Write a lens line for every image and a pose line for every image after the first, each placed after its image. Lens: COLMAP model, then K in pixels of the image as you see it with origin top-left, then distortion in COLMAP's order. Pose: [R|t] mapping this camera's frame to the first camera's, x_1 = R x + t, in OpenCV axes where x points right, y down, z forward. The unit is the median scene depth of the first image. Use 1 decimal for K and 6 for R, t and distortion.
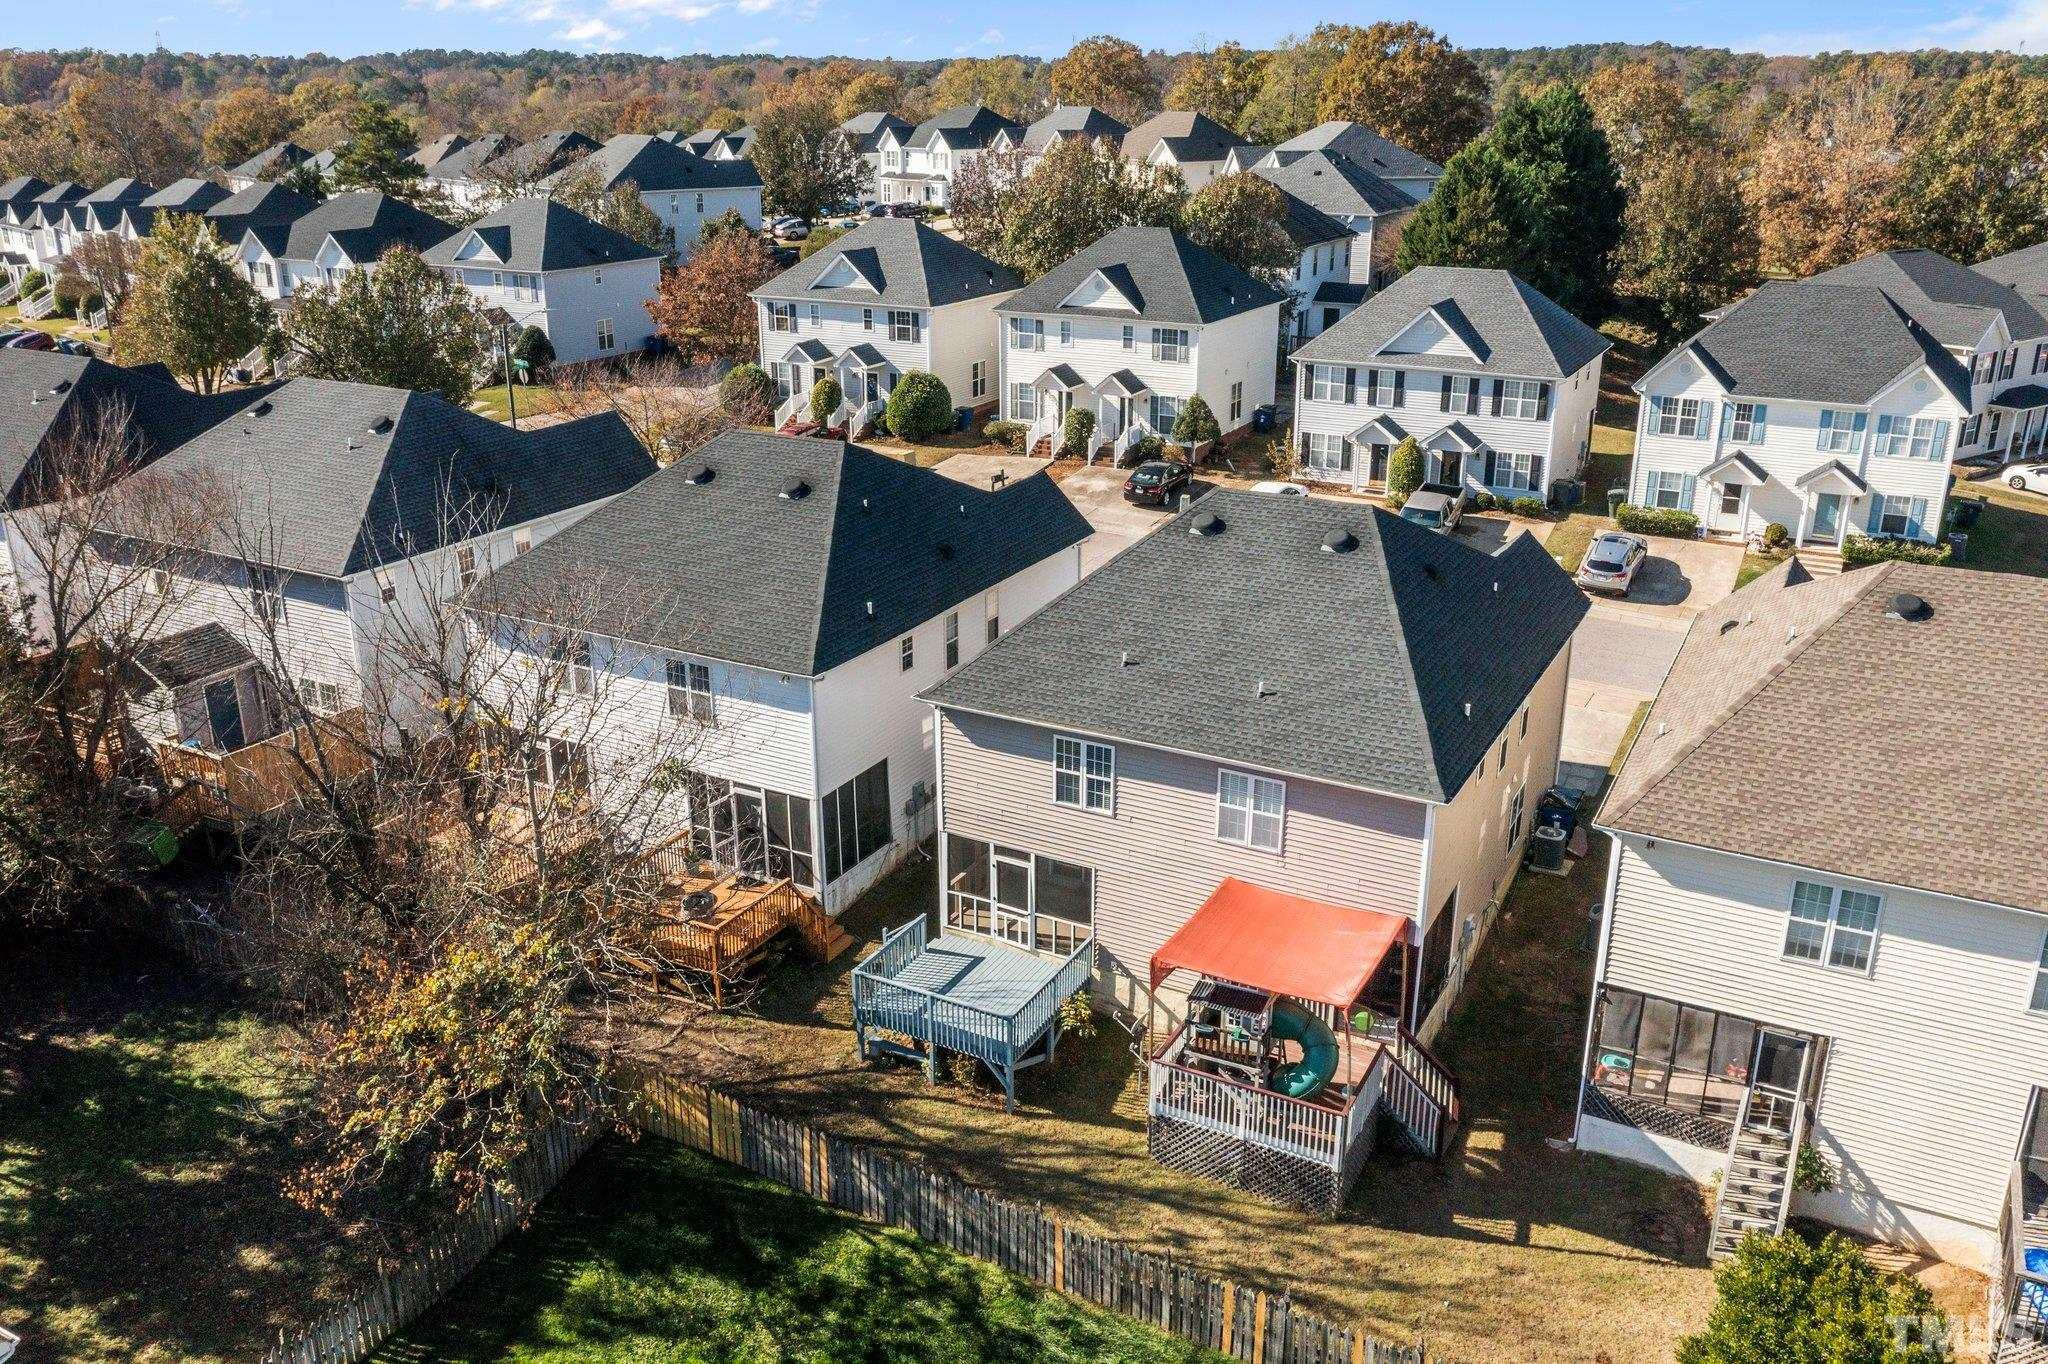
lens RADIAL K [[1611.4, 0, 1024.0], [0, 1611.4, 682.0], [0, 0, 1]] dist [0.002591, -0.002756]
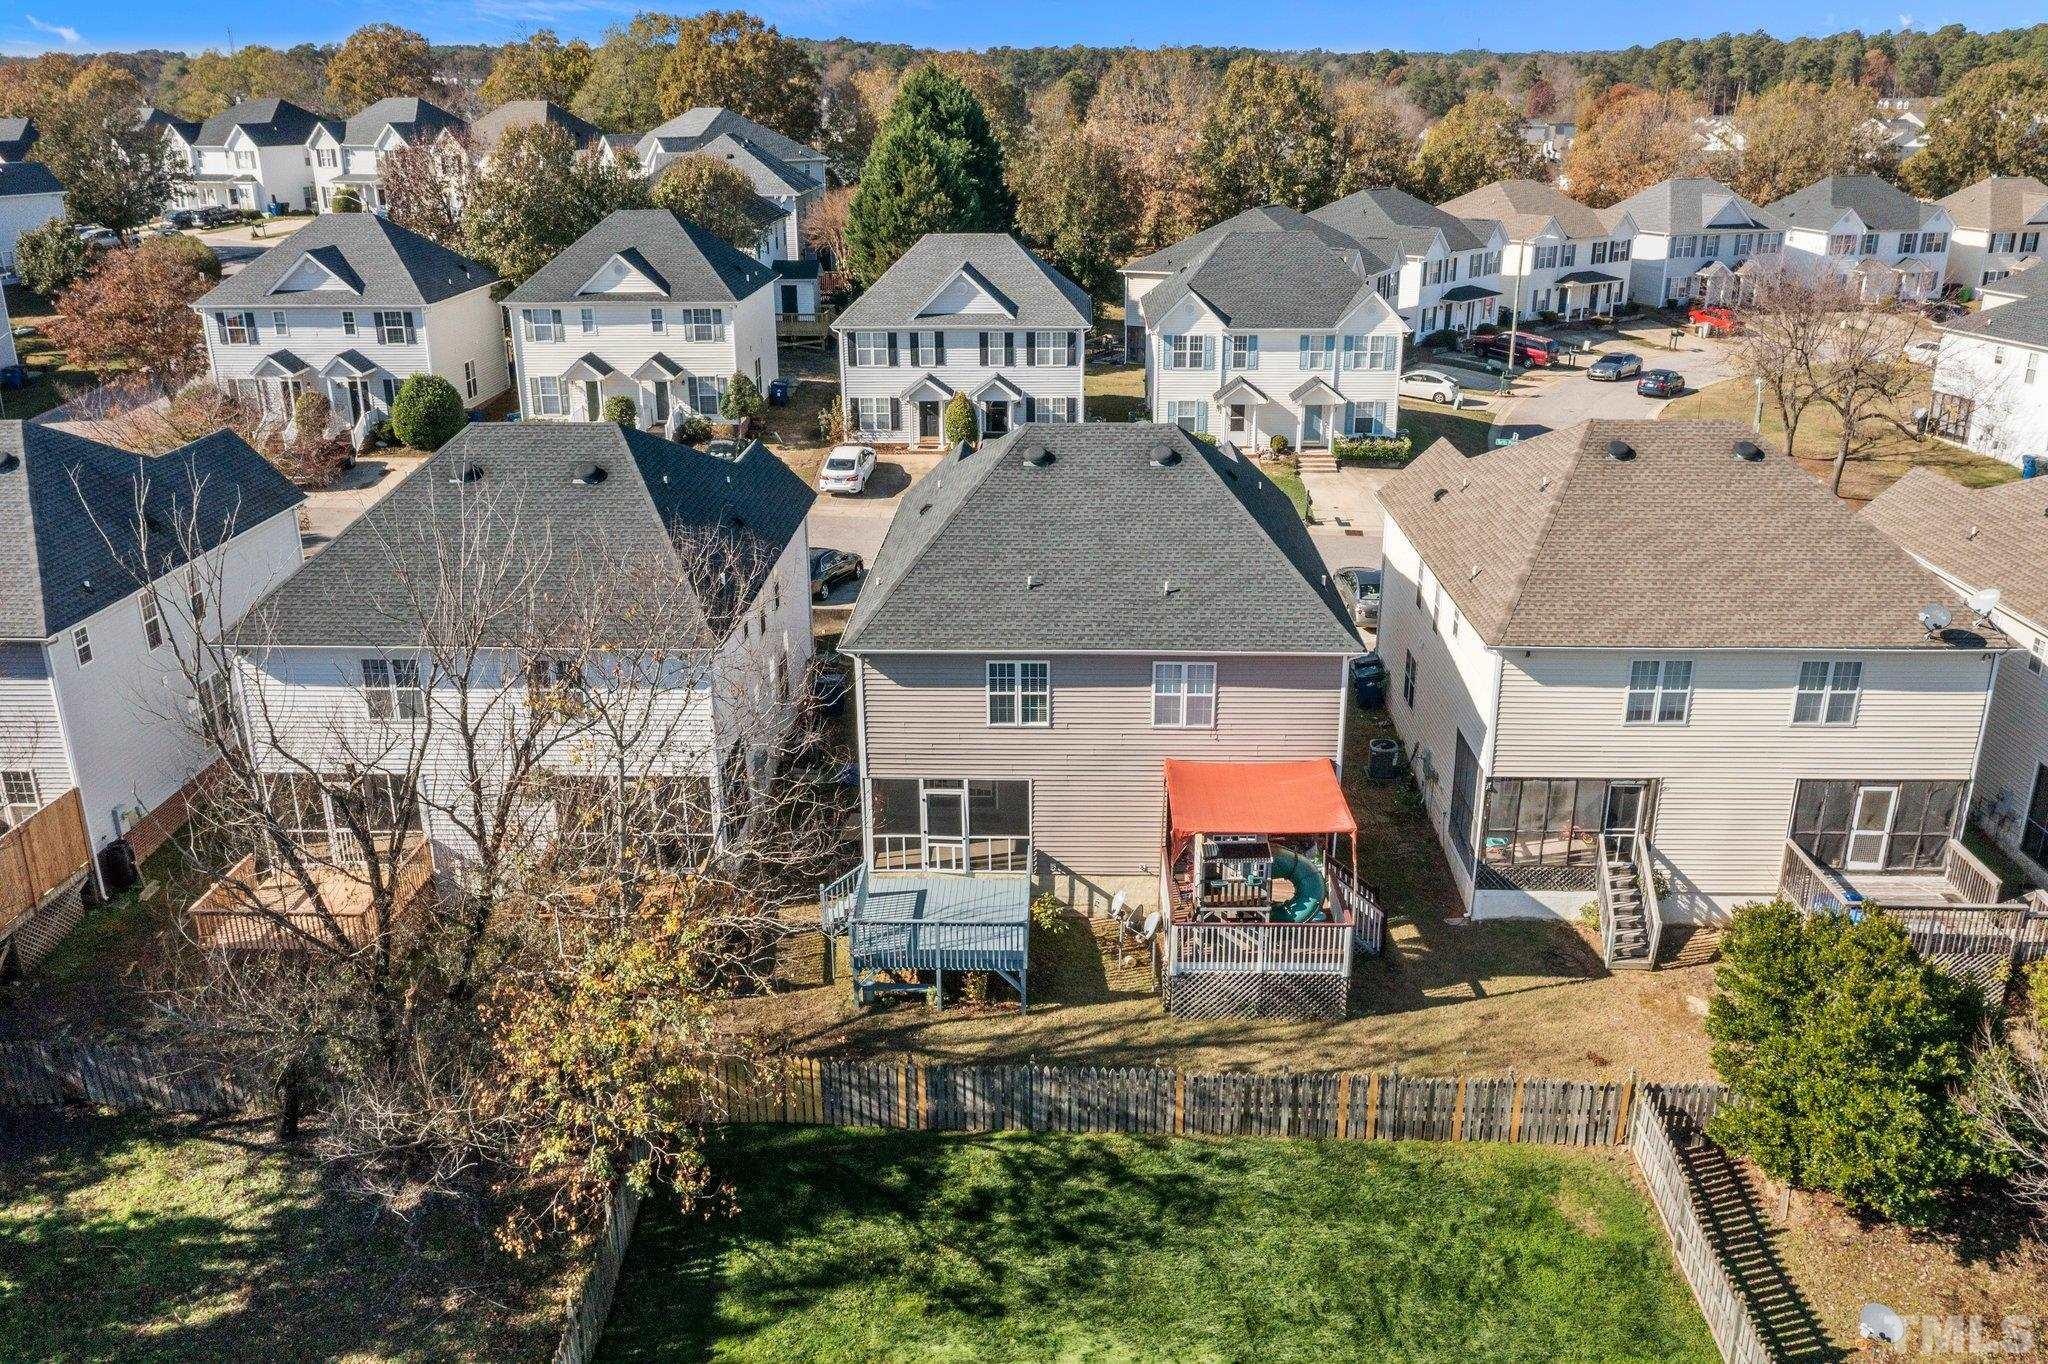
lens RADIAL K [[1616.4, 0, 1024.0], [0, 1616.4, 682.0], [0, 0, 1]] dist [-0.010192, 0.013310]
pose [[0.894826, -0.161116, 0.416327, -0.379509], [0.160268, 0.986370, 0.037248, 0.010097], [-0.416654, 0.033393, 0.908452, 0.021669]]
